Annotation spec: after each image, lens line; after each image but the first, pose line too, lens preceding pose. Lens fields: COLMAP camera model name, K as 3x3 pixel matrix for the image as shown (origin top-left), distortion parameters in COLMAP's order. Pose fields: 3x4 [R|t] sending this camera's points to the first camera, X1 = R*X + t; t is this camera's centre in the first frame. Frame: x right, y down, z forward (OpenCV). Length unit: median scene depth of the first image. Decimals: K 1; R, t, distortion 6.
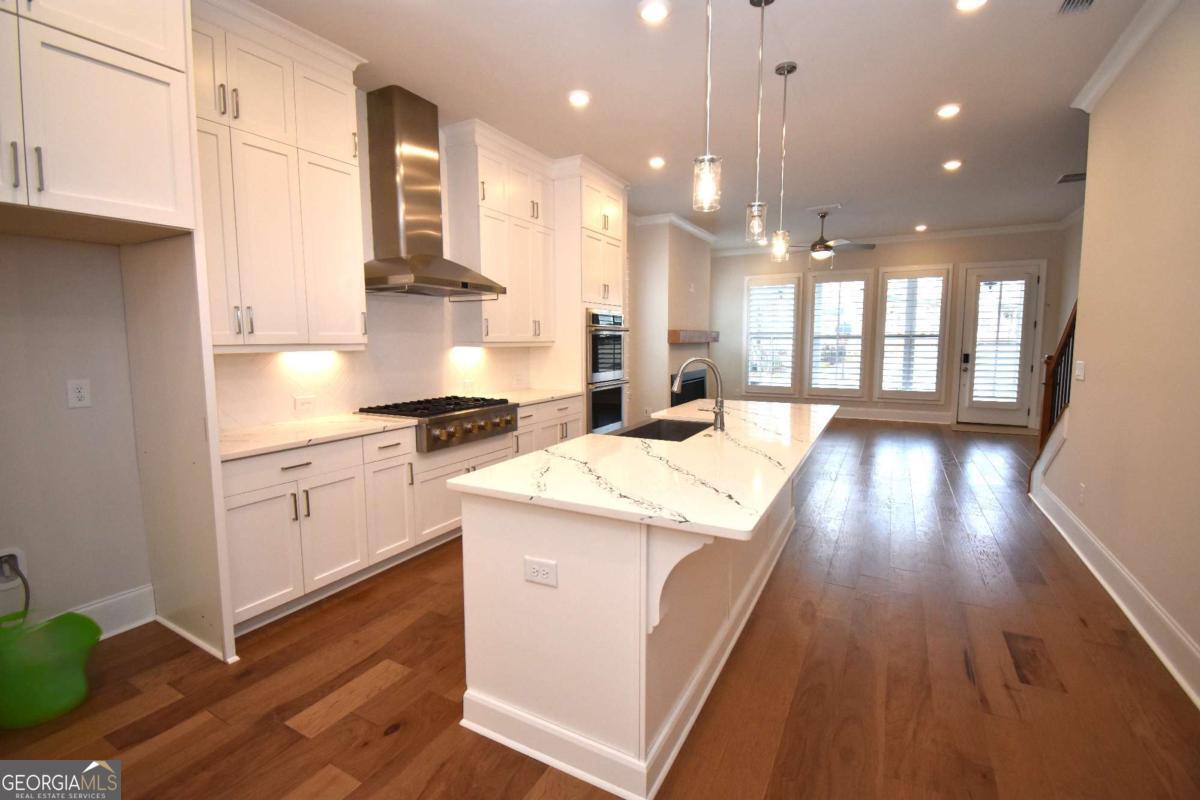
lens RADIAL K [[530.9, 0, 616.2], [0, 530.9, 396.3], [0, 0, 1]] dist [-0.000760, -0.006451]
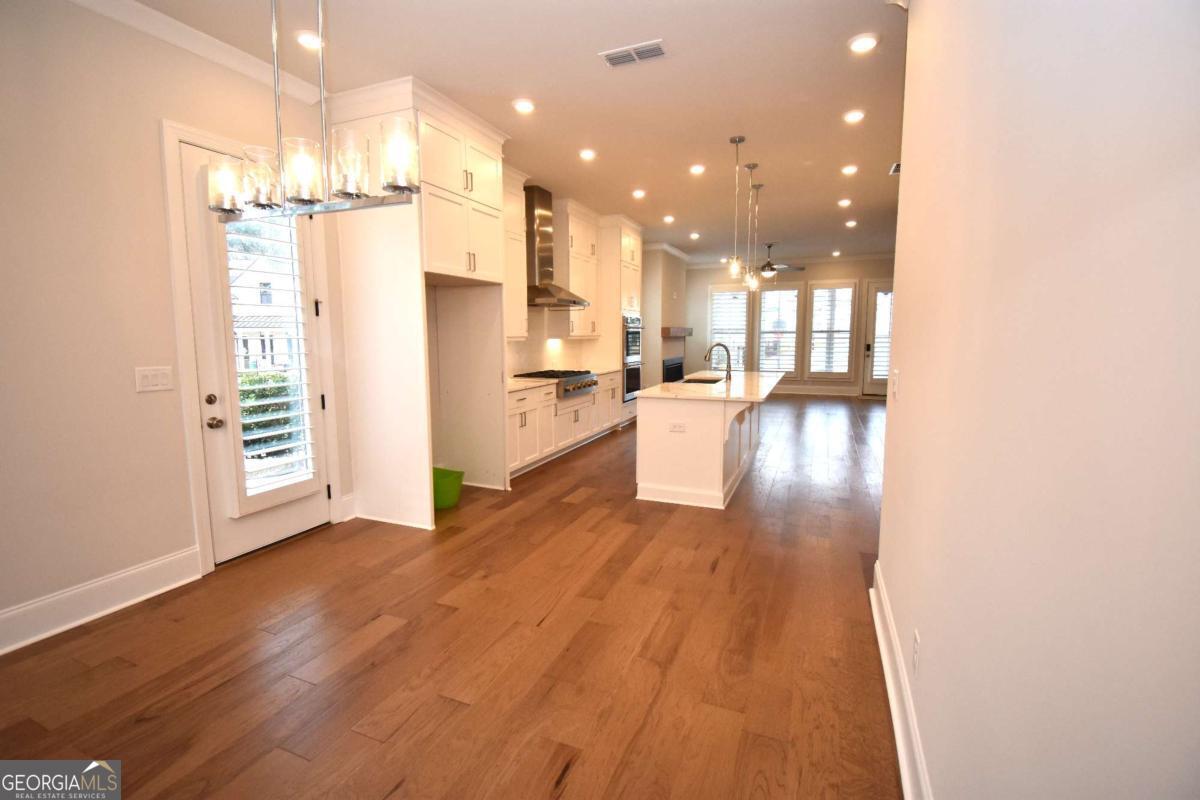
lens RADIAL K [[530.9, 0, 610.7], [0, 530.9, 398.1], [0, 0, 1]] dist [-0.000760, -0.006451]
pose [[0.994815, -0.011406, 0.101058, -0.176189], [0.009889, 0.999831, 0.015493, 0.037061], [-0.101218, -0.014413, 0.994760, -0.364164]]
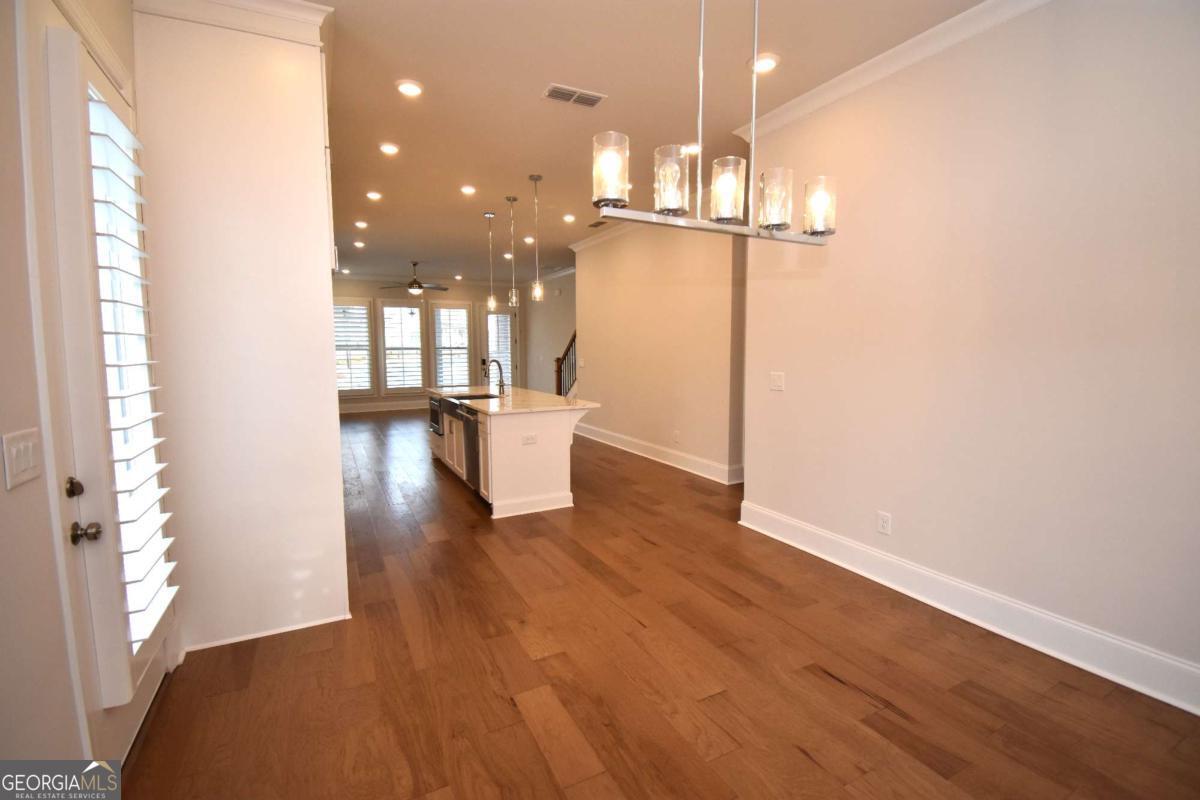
lens RADIAL K [[530.9, 0, 594.9], [0, 530.9, 396.3], [0, 0, 1]] dist [-0.000760, -0.006451]
pose [[0.565963, -0.075611, 0.820956, -0.530473], [0.091557, 0.995390, 0.028558, 0.017010], [-0.819331, 0.059001, 0.570277, -0.190003]]
